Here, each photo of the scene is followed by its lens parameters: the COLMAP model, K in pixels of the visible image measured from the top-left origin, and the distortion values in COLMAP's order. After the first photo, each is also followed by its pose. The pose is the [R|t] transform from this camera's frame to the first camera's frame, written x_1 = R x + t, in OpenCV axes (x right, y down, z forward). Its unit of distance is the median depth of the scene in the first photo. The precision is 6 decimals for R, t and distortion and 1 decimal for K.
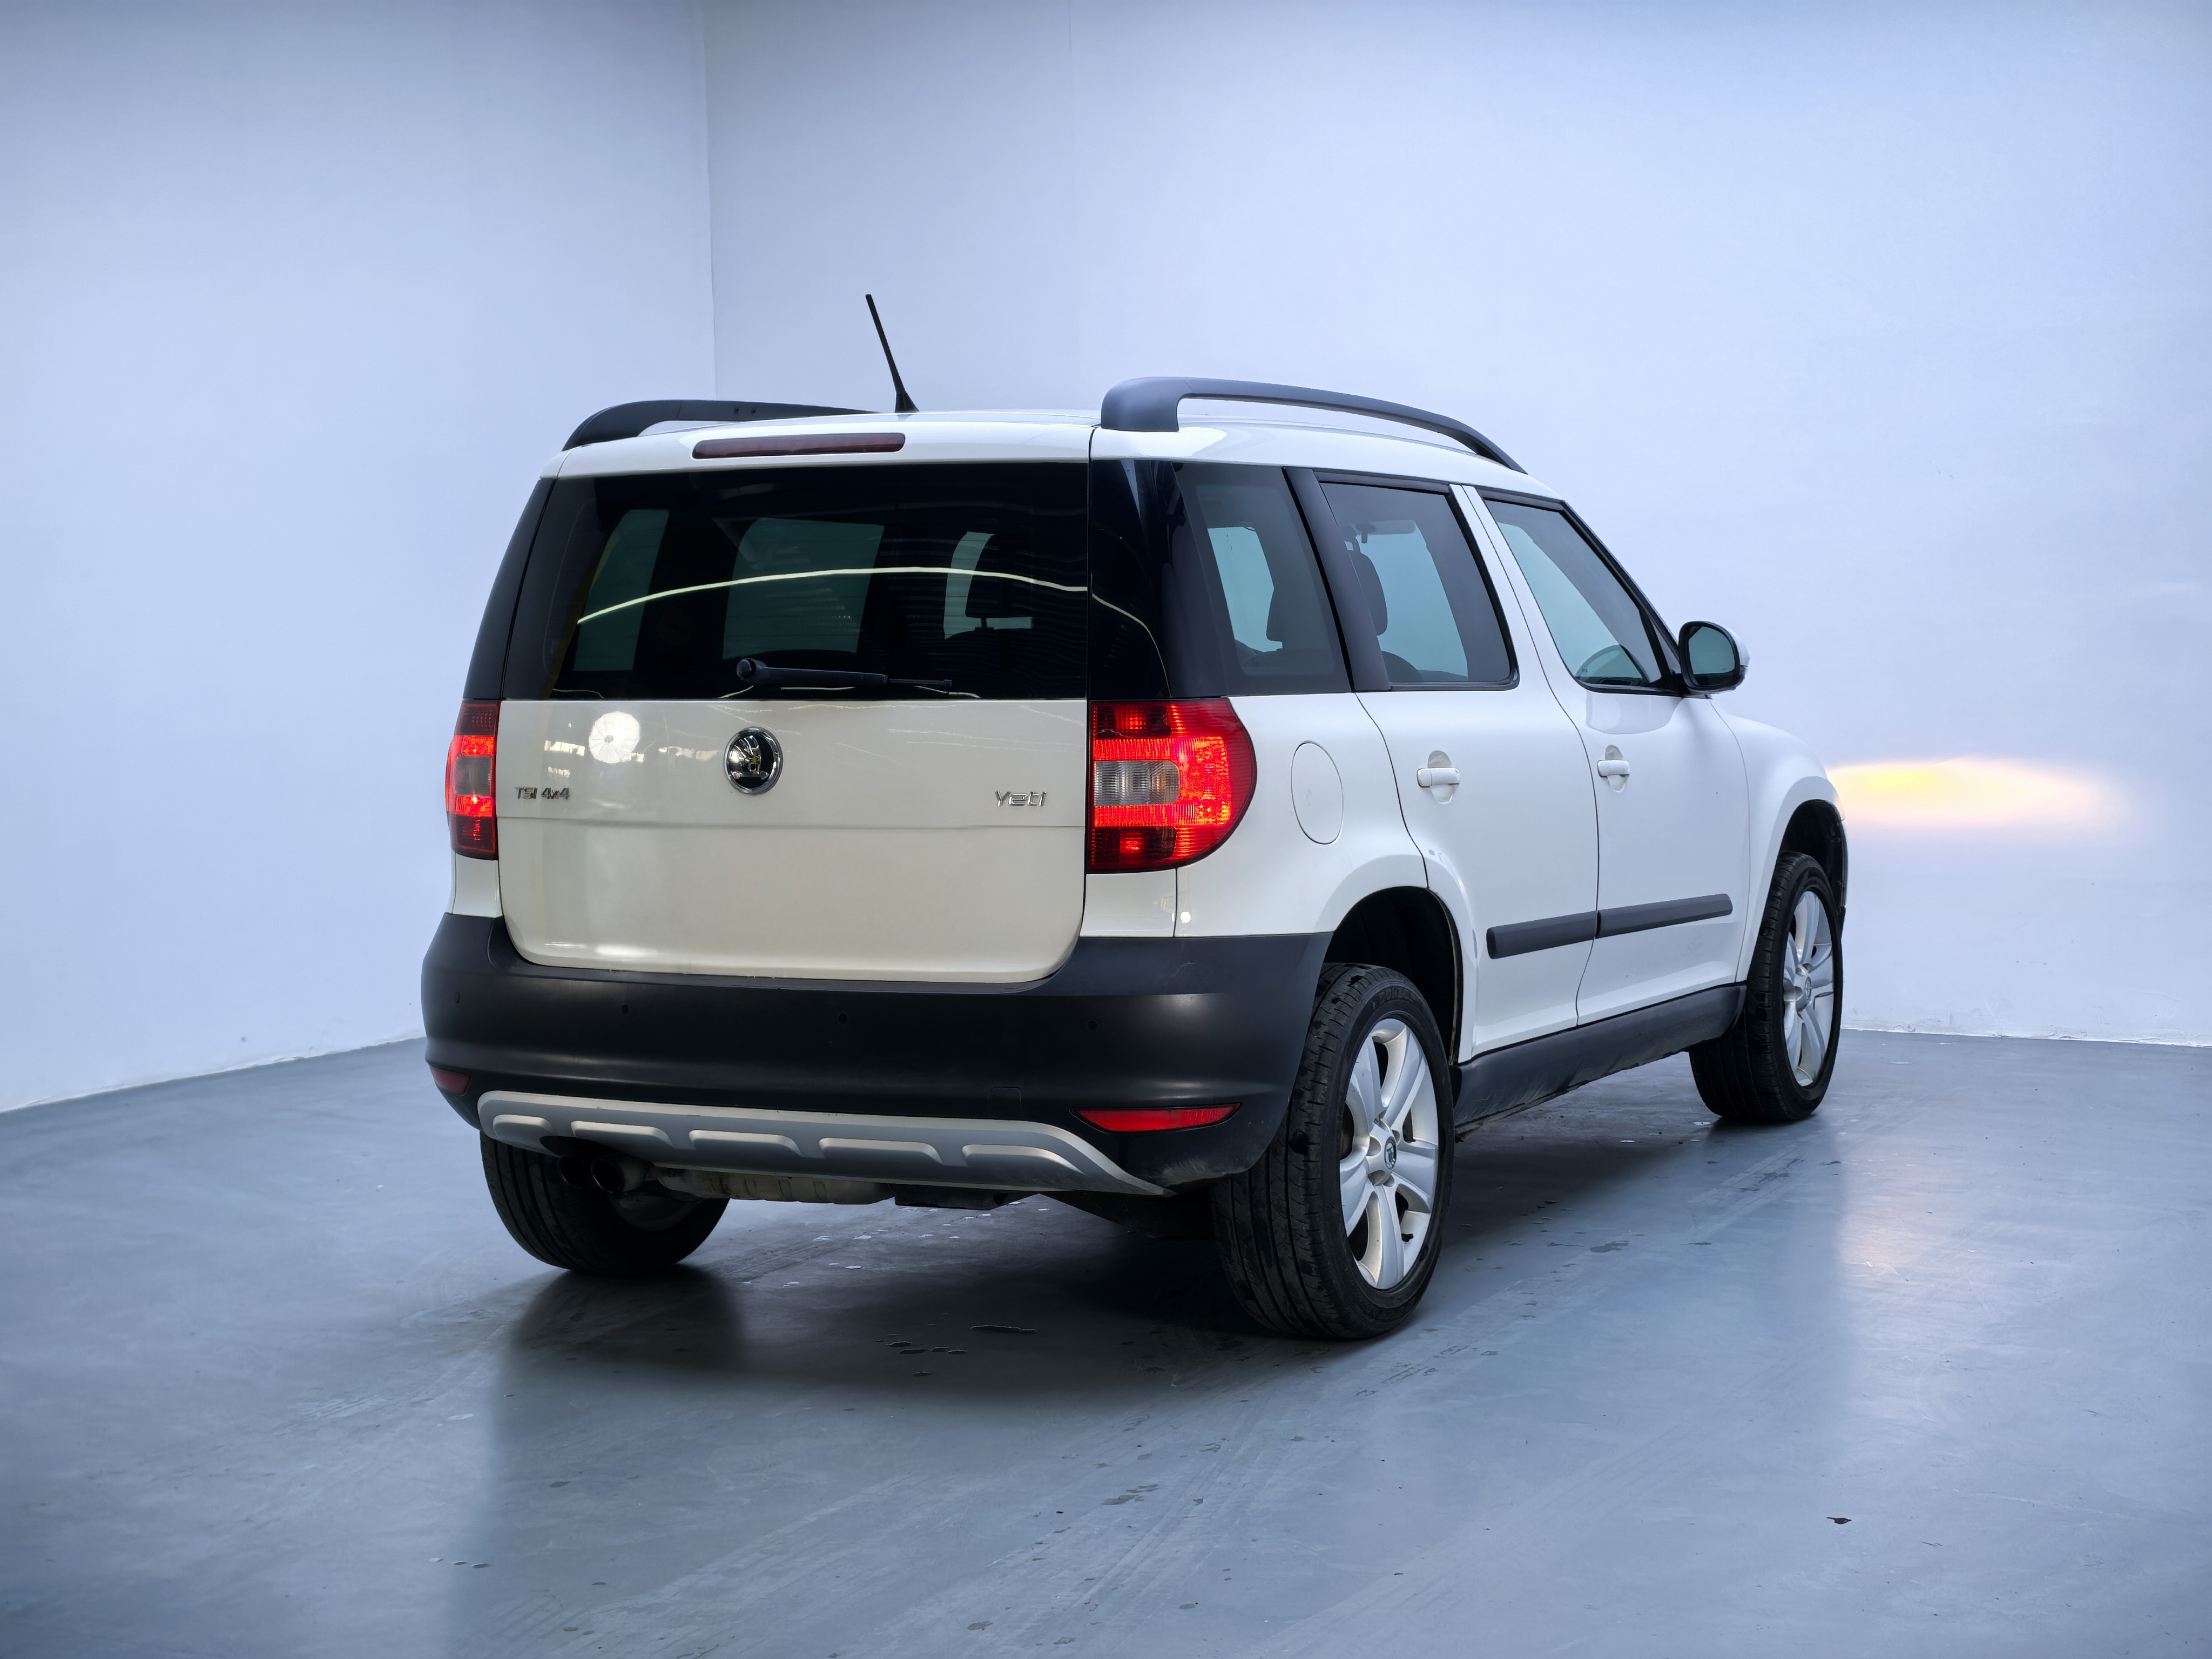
lens RADIAL K [[3713.9, 0, 1100.3], [0, 3713.9, 810.6], [0, 0, 1]] dist [0.075241, 0.000000]
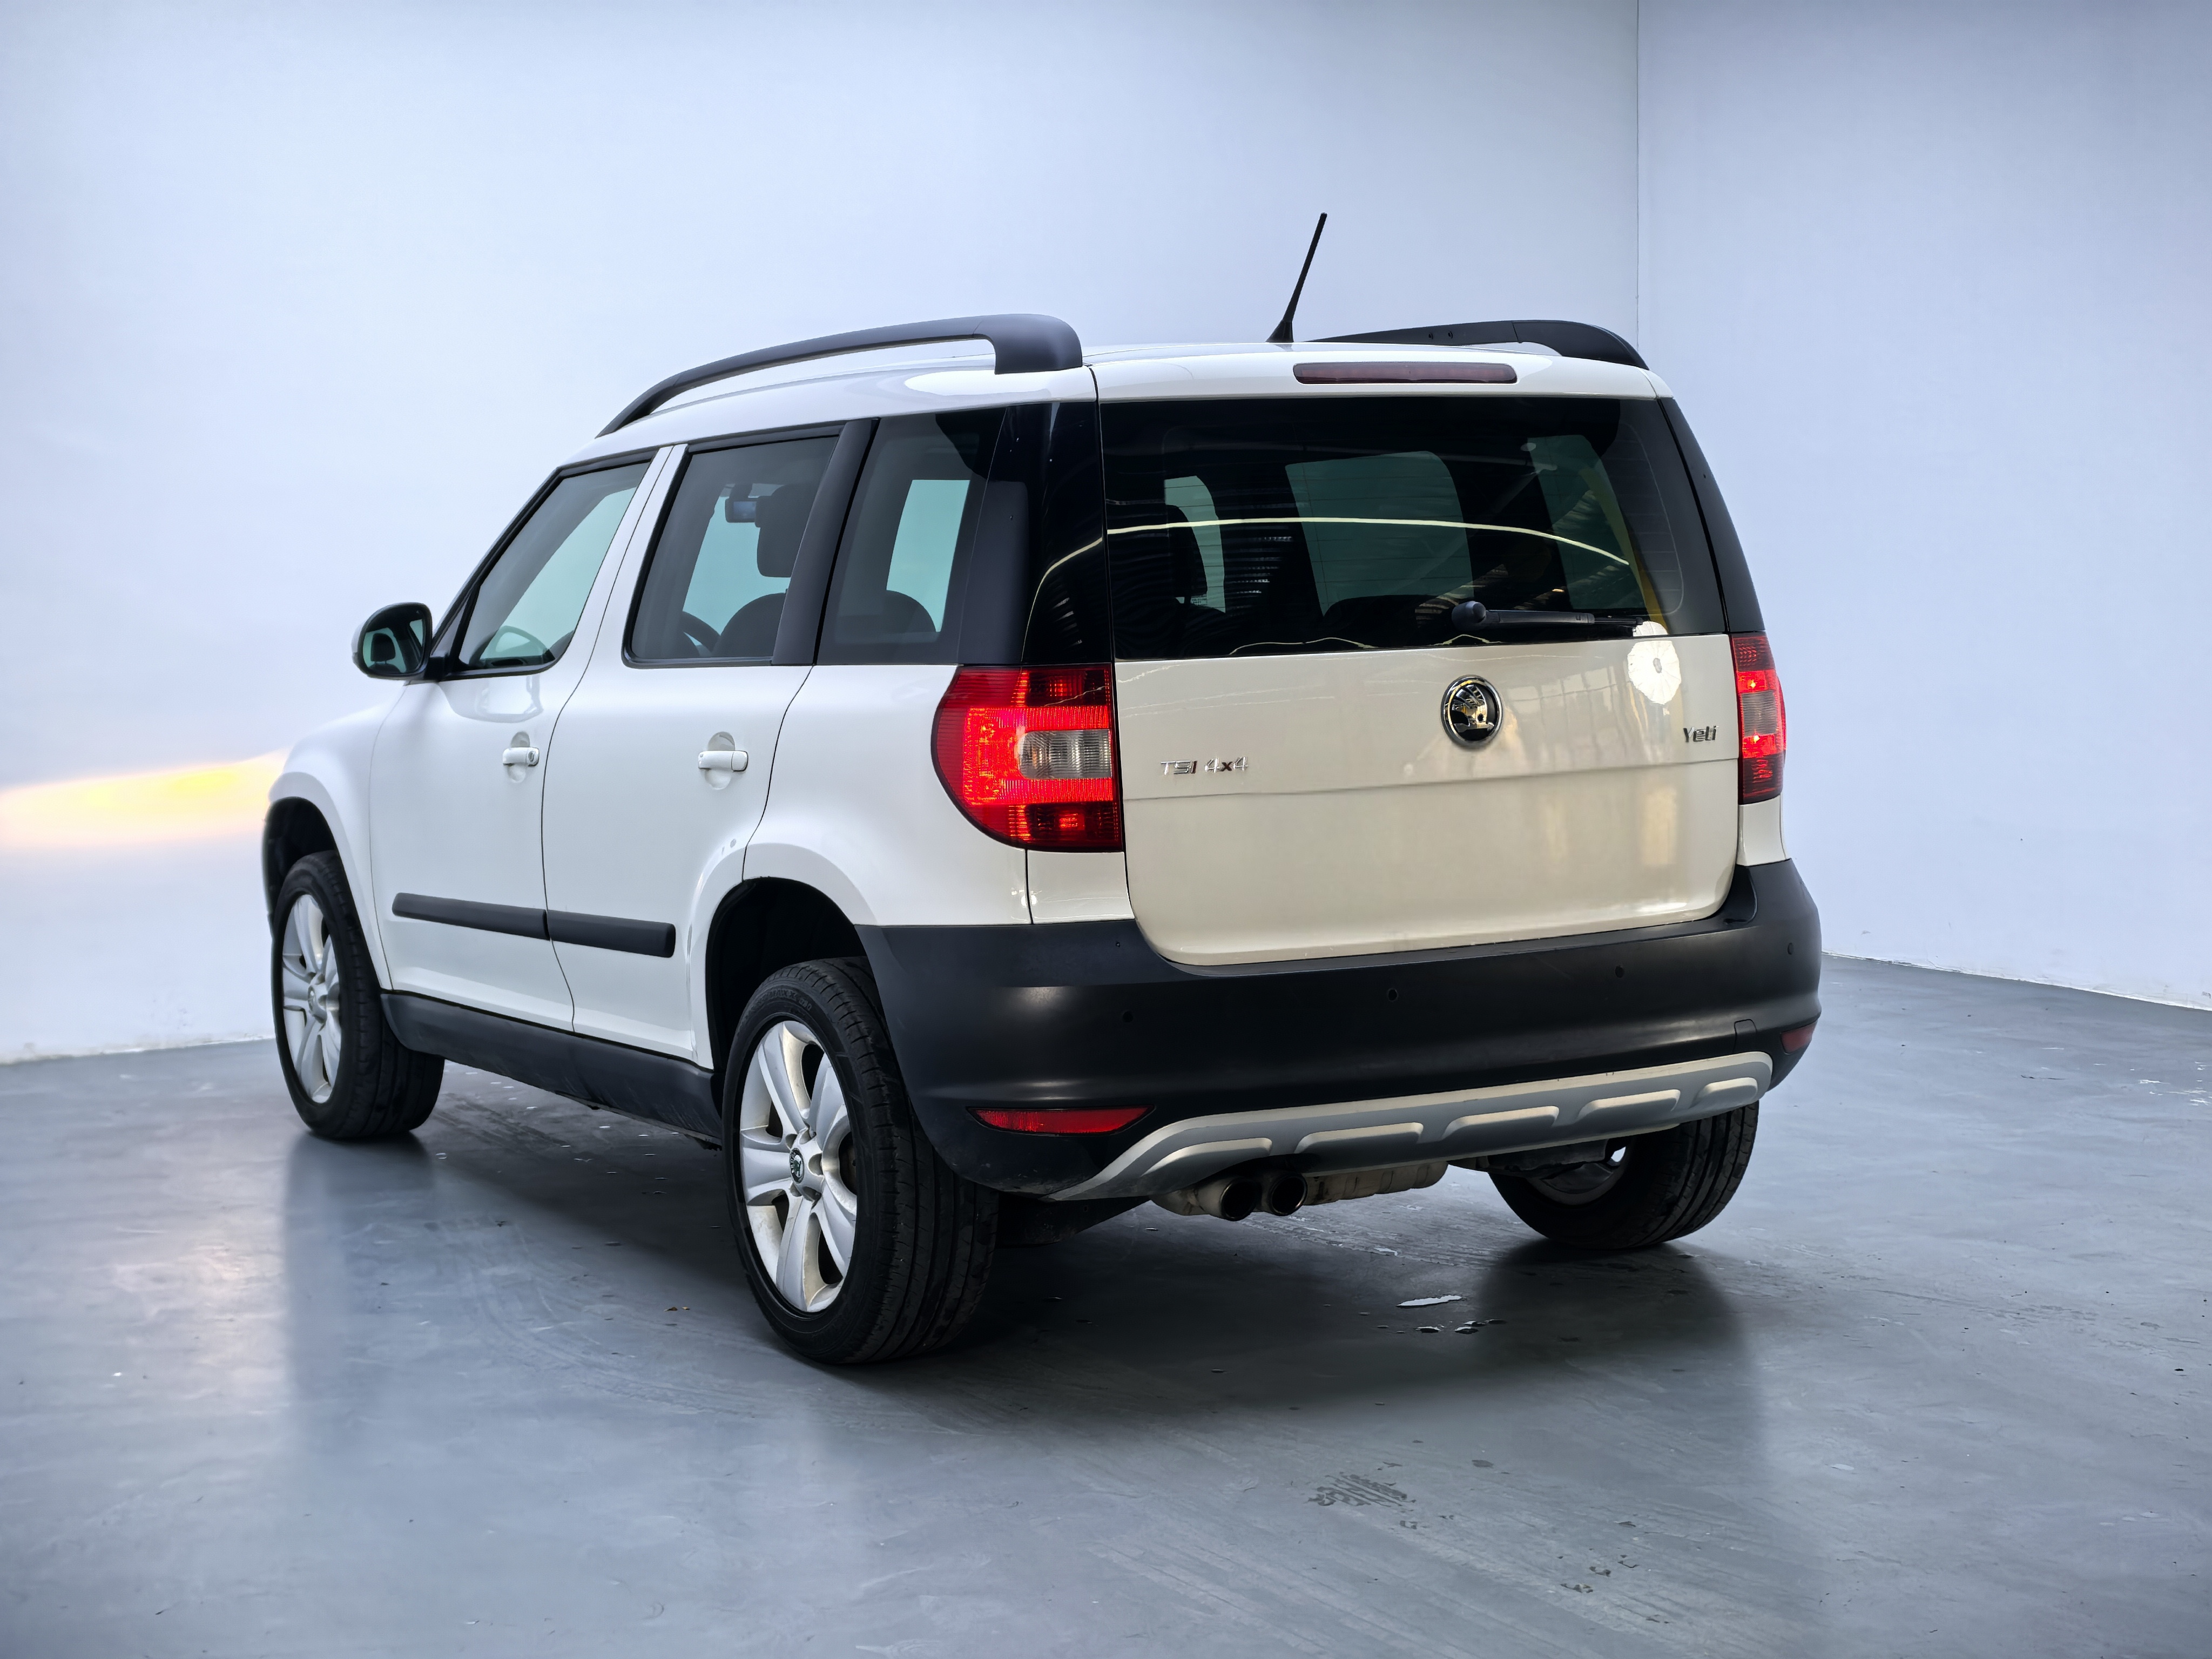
lens RADIAL K [[3713.9, 0, 1115.7], [0, 3713.9, 839.4], [0, 0, 1]] dist [0.075241, 0.000000]
pose [[0.538015, -0.064246, 0.840484, -0.895423], [0.067364, 0.997179, 0.033102, -0.017865], [-0.840240, 0.038809, 0.540825, 0.559298]]
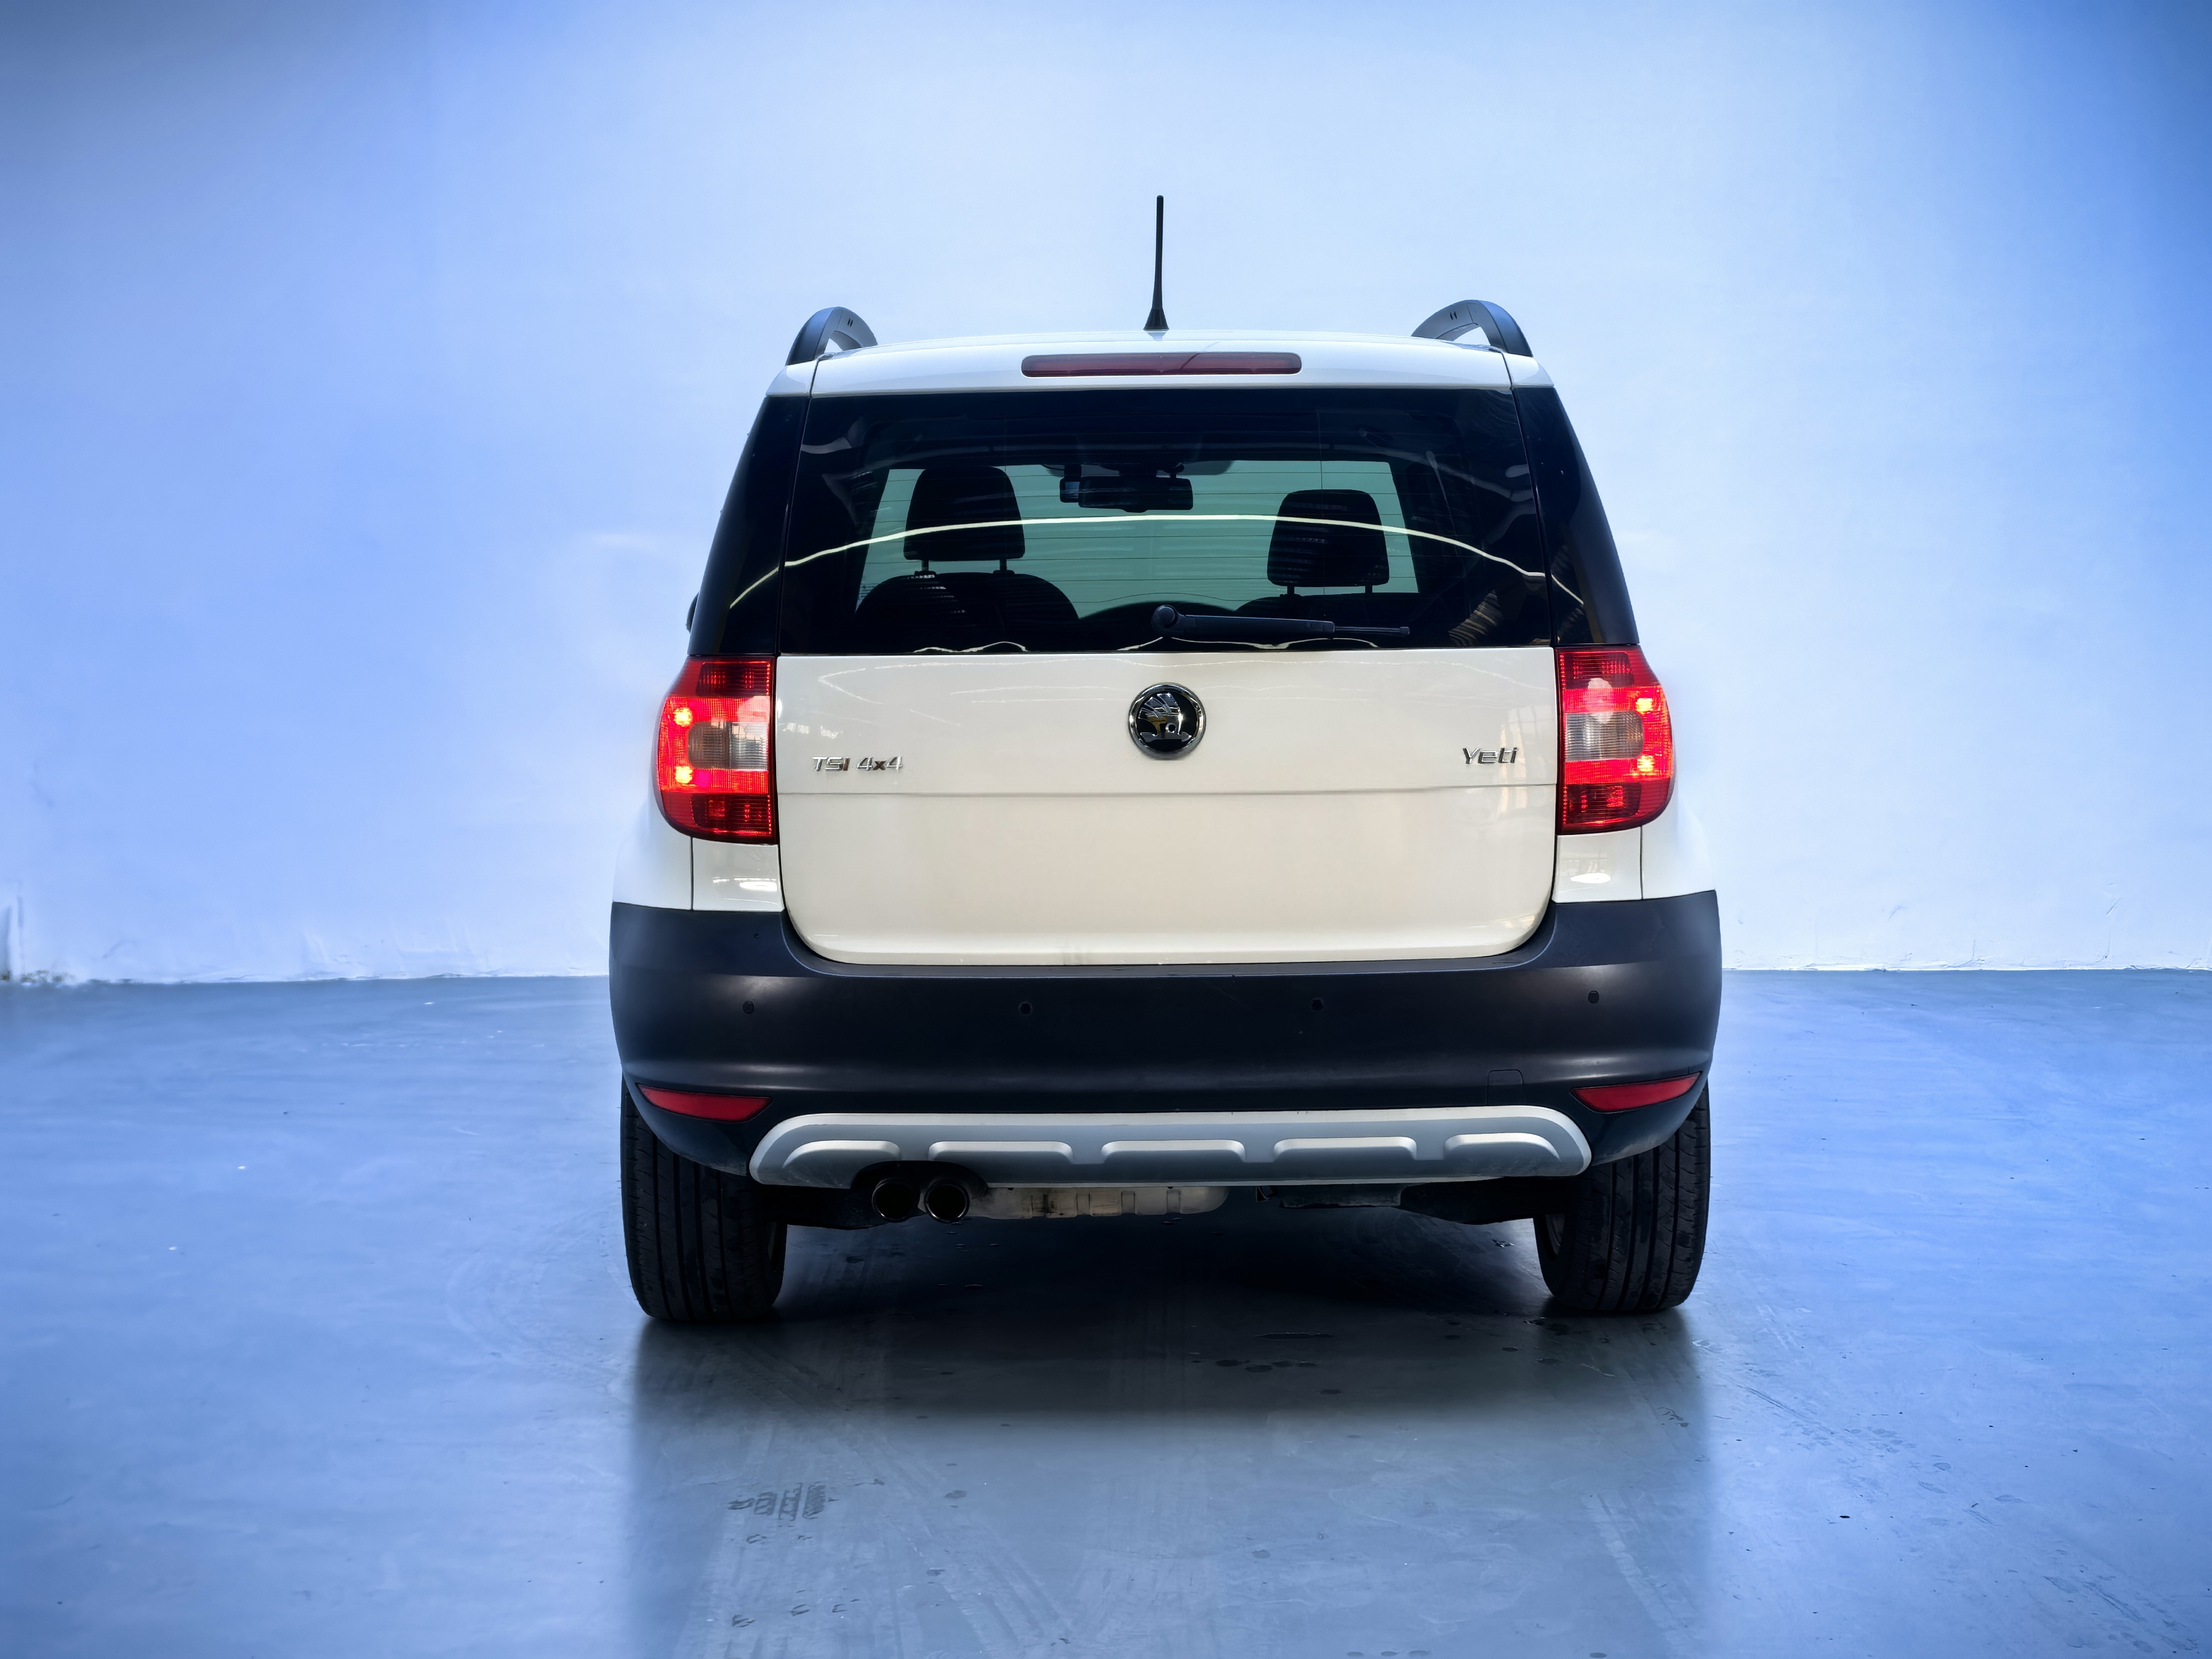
lens RADIAL K [[3713.9, 0, 1128.5], [0, 3713.9, 846.0], [0, 0, 1]] dist [0.075241, 0.000000]
pose [[0.884463, -0.034476, 0.465335, -0.499708], [0.024433, 0.999320, 0.027598, -0.007926], [-0.465970, -0.013040, 0.884704, 0.214970]]
